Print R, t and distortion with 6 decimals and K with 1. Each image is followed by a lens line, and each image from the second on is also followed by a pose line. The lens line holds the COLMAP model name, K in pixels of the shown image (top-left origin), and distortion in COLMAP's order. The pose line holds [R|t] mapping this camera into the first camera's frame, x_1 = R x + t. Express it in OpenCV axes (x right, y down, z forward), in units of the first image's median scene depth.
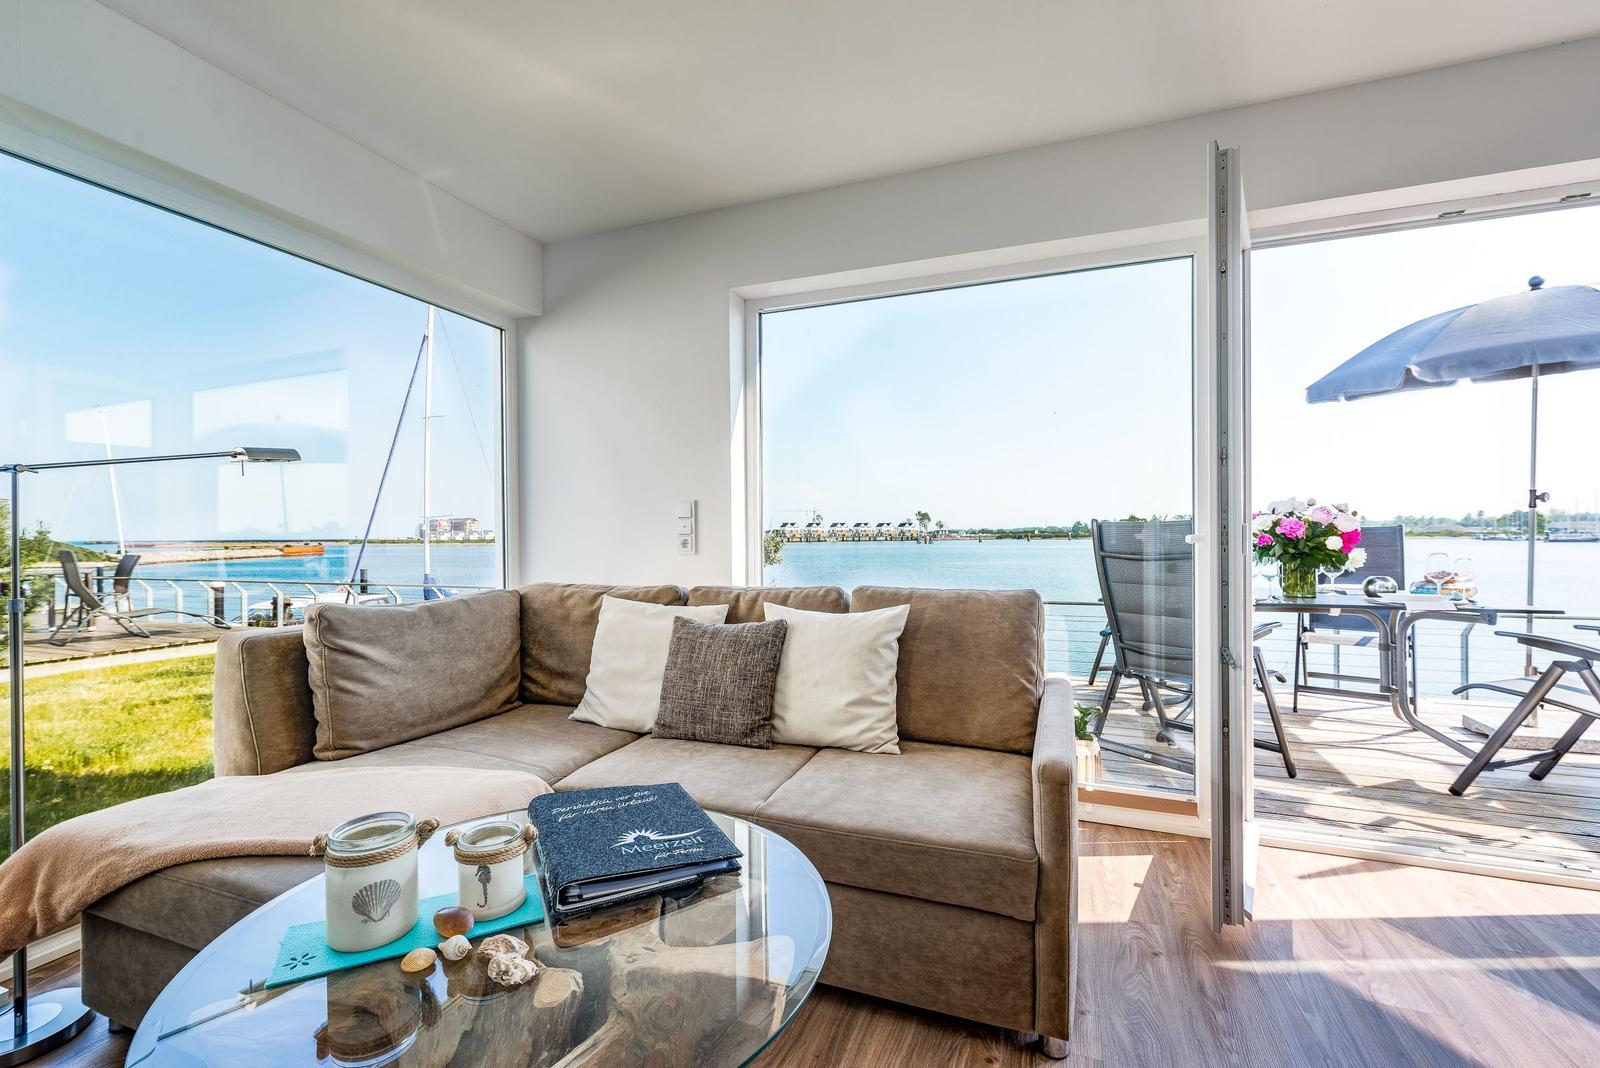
lens RADIAL K [[680.2, 0, 800.9], [0, 680.2, 537.0], [0, 0, 1]] dist [-0.002601, -0.000490]
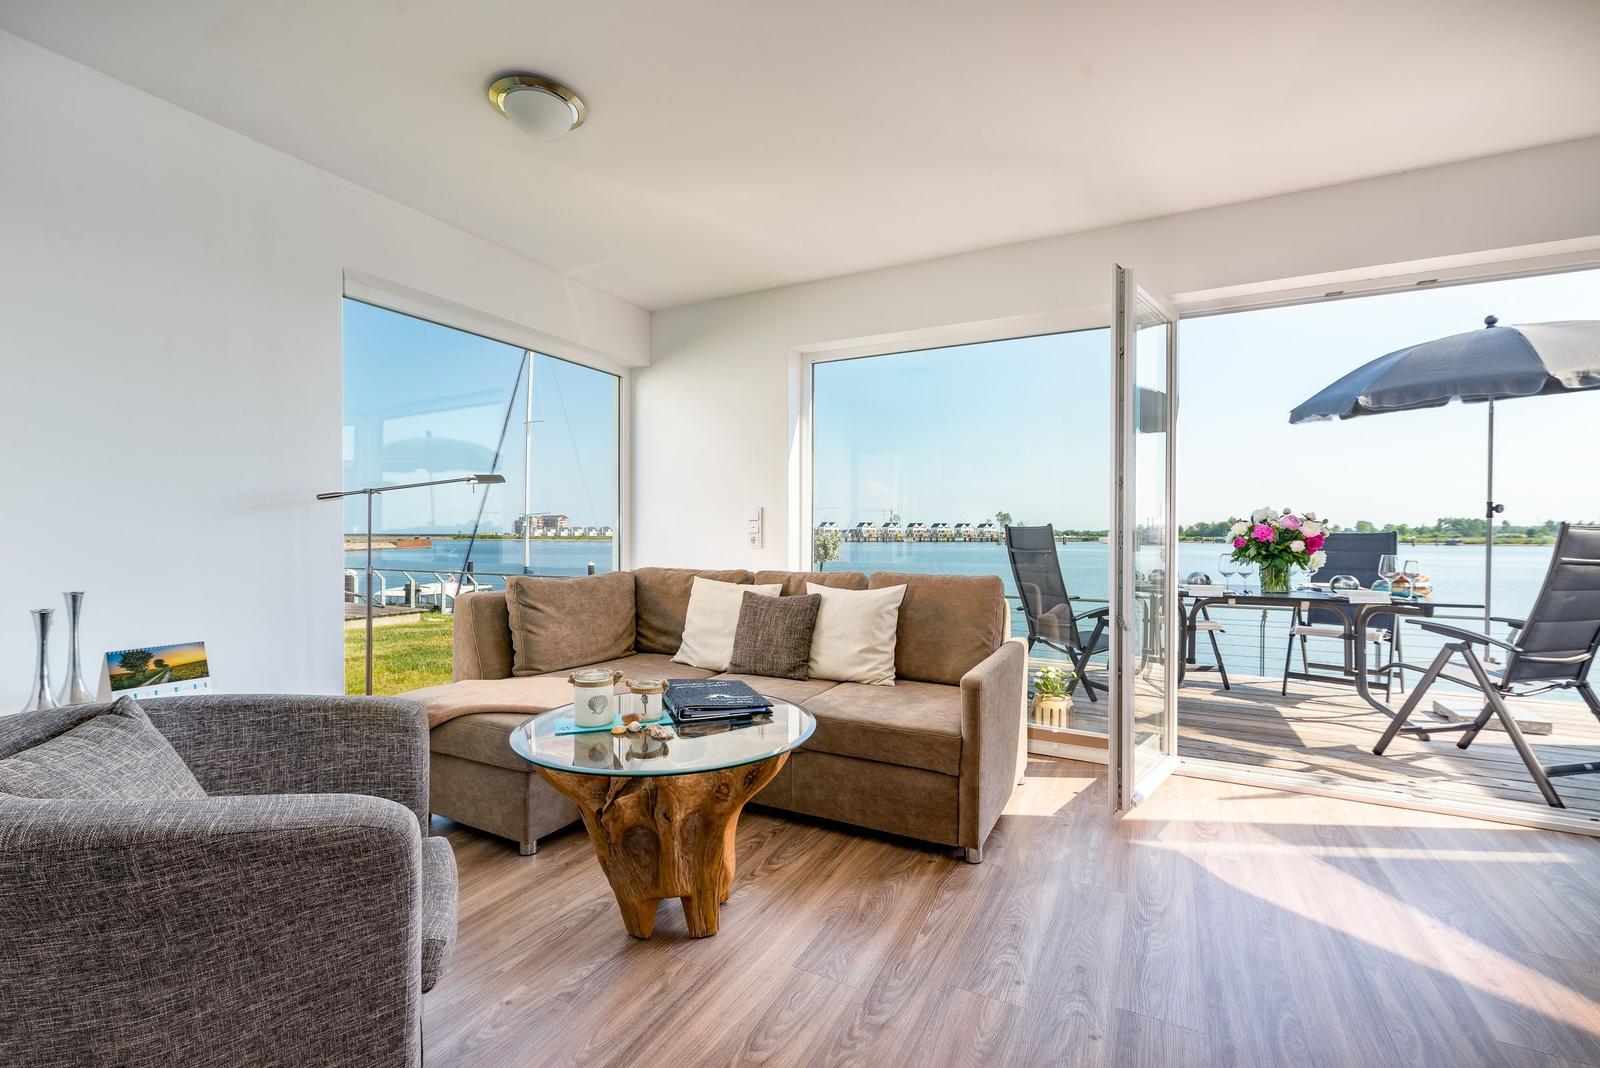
lens RADIAL K [[680.2, 0, 799.8], [0, 680.2, 534.4], [0, 0, 1]] dist [-0.002601, -0.000490]
pose [[0.993427, 0.010799, -0.113953, 0.084053], [-0.011164, 0.999934, -0.002564, 0.001068], [0.113918, 0.003819, 0.993483, -0.367948]]
